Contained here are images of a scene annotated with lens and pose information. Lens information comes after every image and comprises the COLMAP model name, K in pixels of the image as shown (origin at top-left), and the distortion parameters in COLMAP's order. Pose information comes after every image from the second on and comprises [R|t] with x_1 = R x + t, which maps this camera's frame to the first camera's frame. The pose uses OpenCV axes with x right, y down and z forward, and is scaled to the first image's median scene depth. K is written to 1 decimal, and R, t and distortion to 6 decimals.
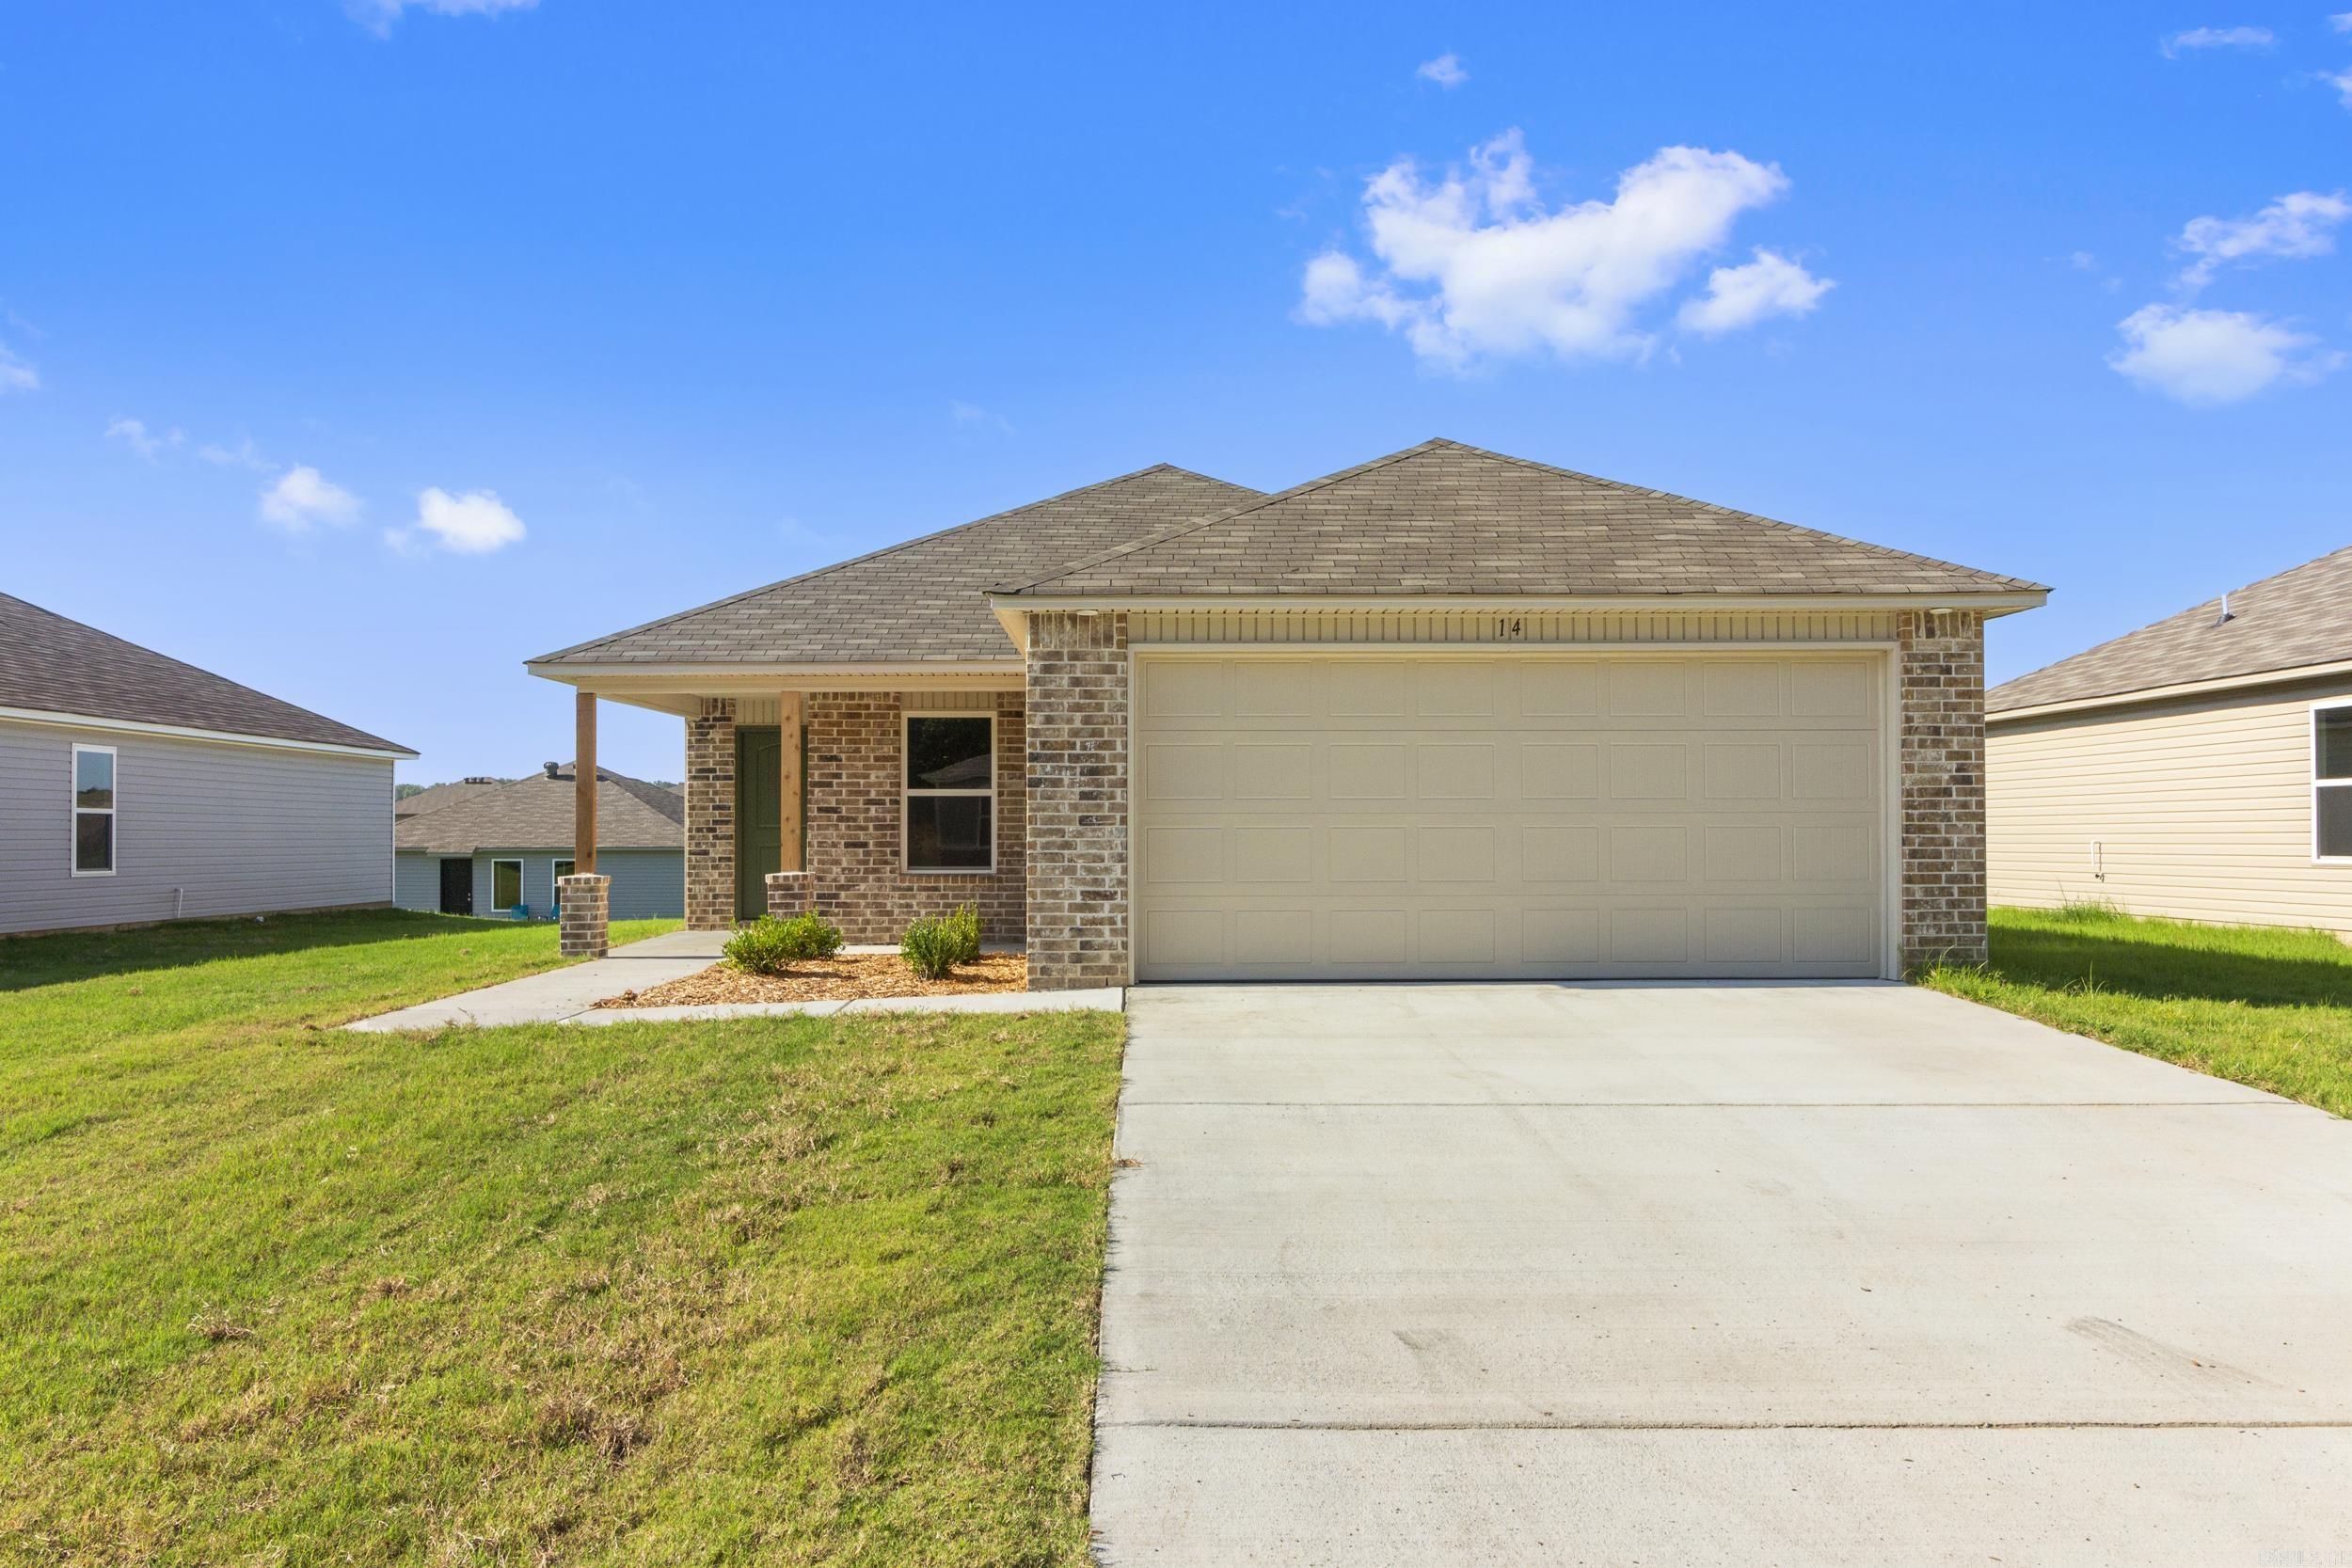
lens RADIAL K [[1898.5, 0, 1177.5], [0, 1898.5, 795.9], [0, 0, 1]] dist [0.007857, -0.008826]
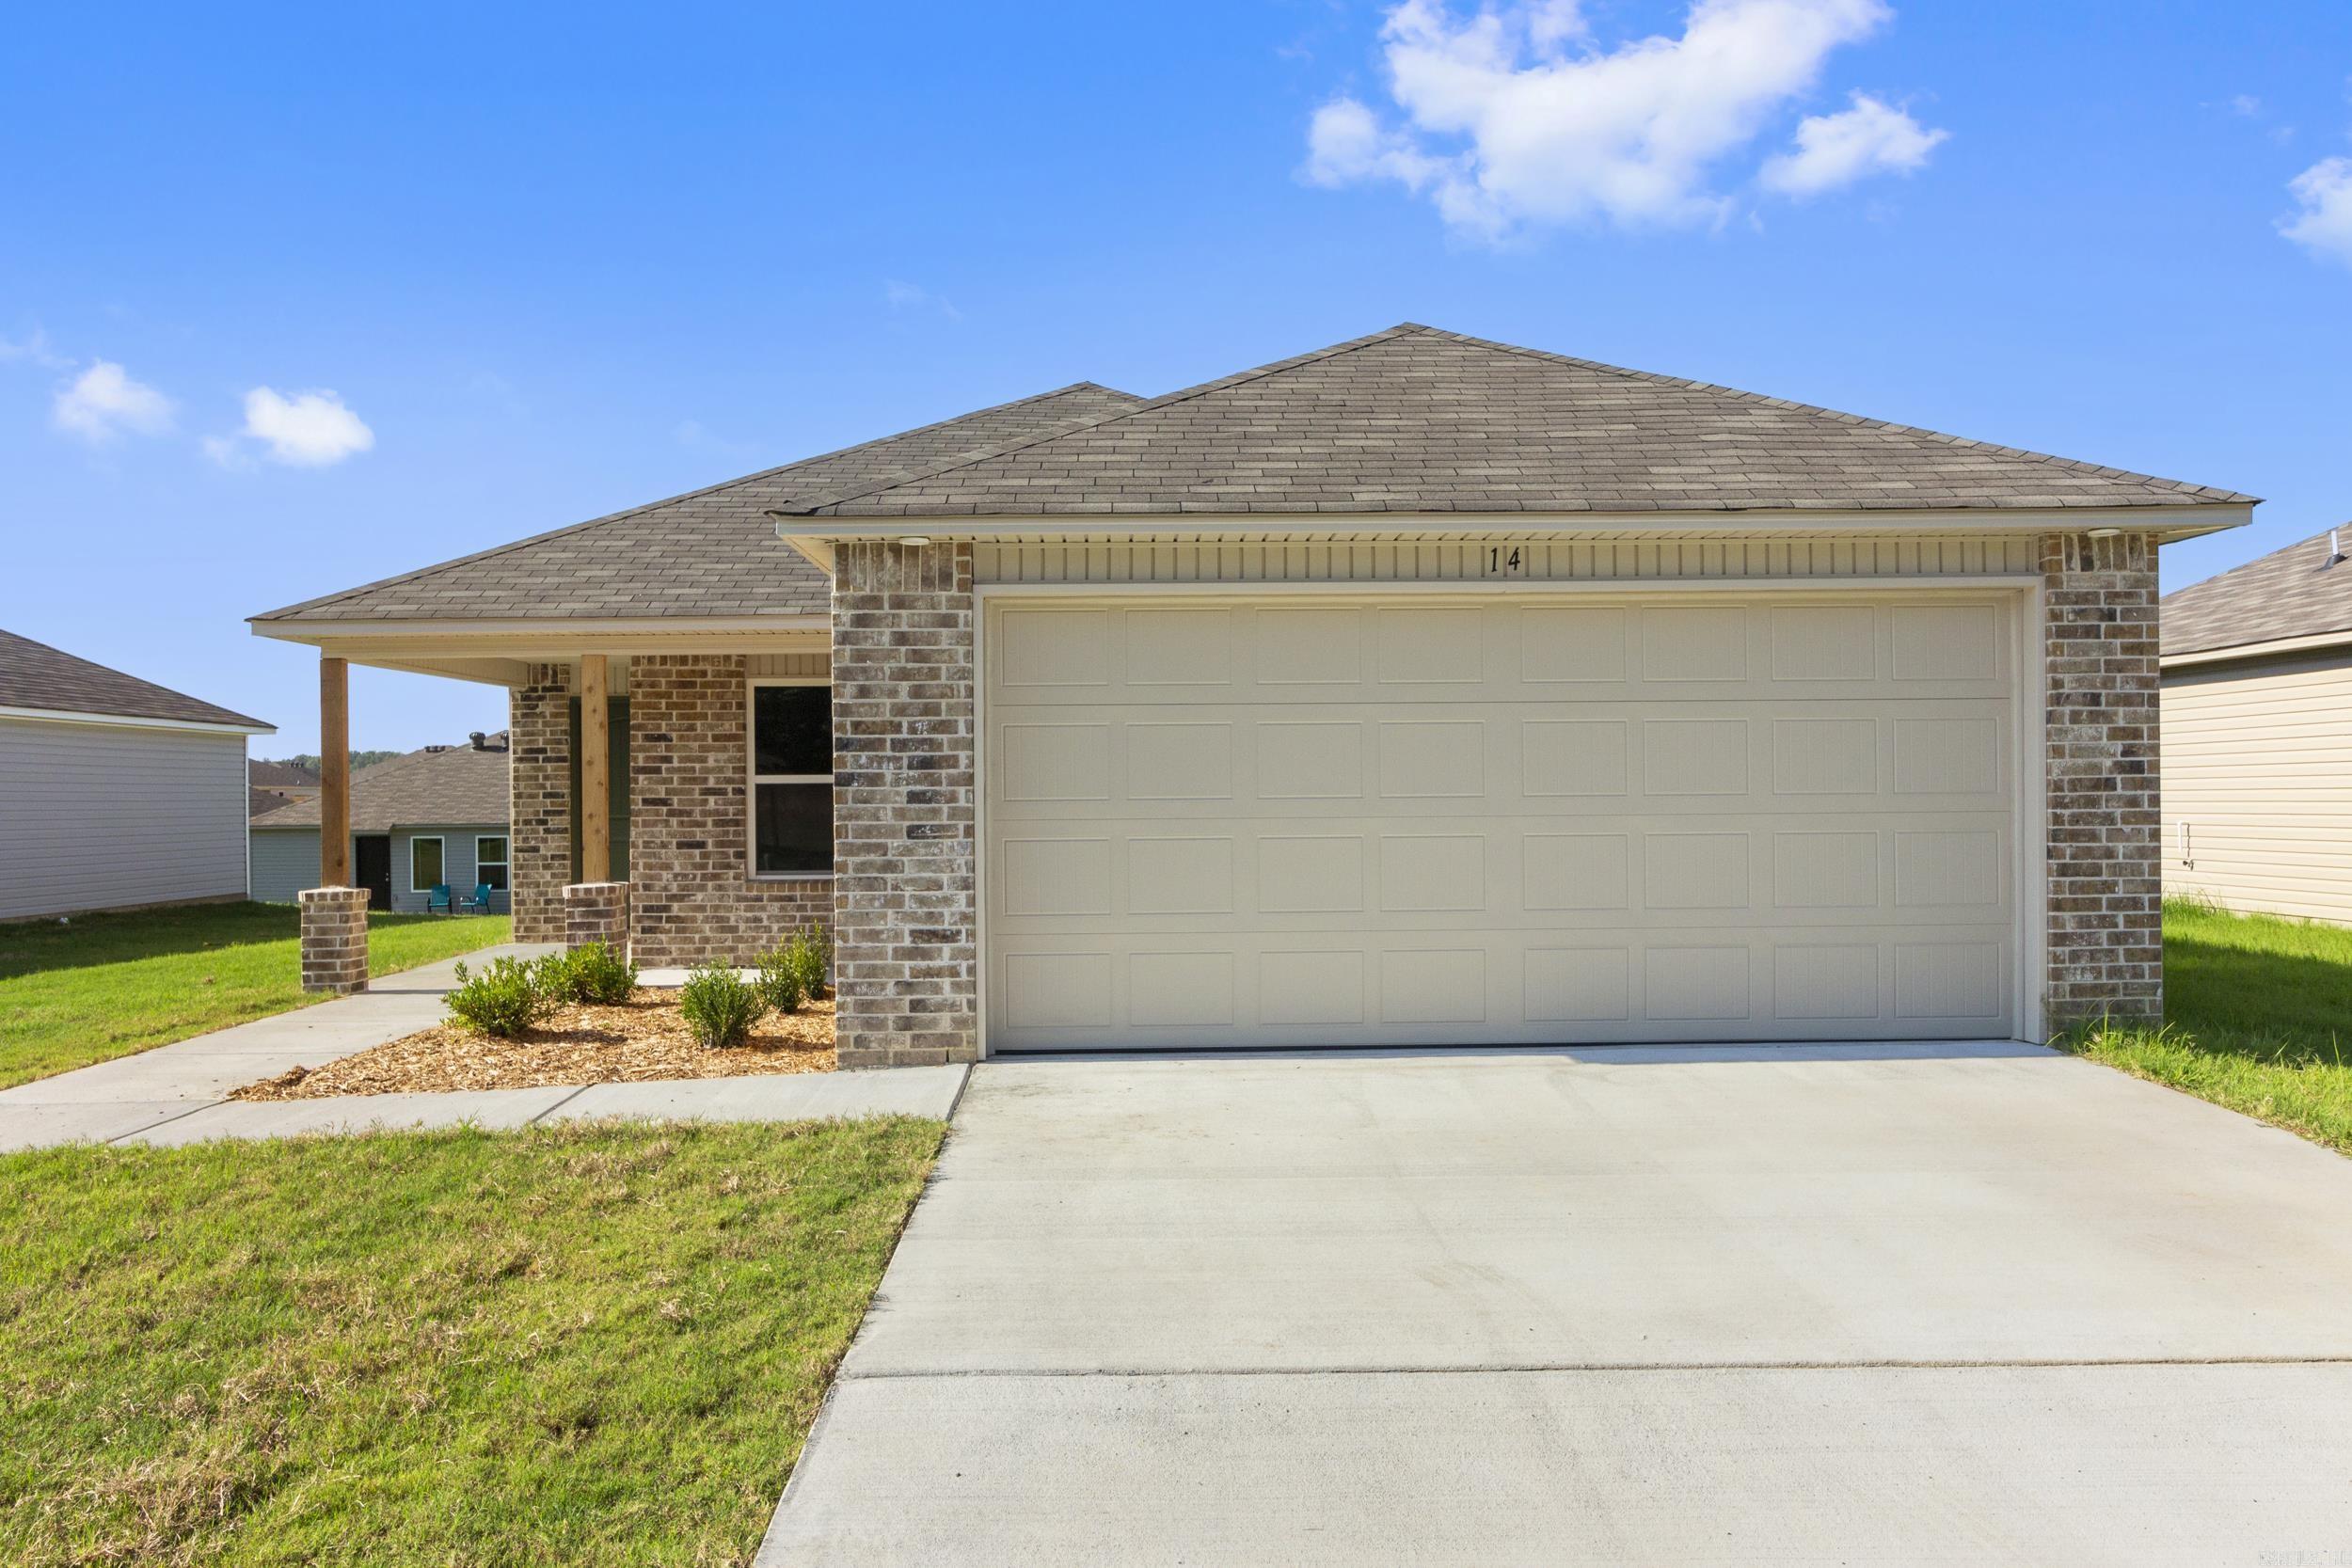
lens RADIAL K [[1898.5, 0, 1173.3], [0, 1898.5, 795.0], [0, 0, 1]] dist [0.007857, -0.008826]
pose [[0.999962, -0.006363, 0.006031, 0.033142], [0.006246, 0.999794, 0.019315, -0.010532], [-0.006152, -0.019277, 0.999795, 0.208634]]
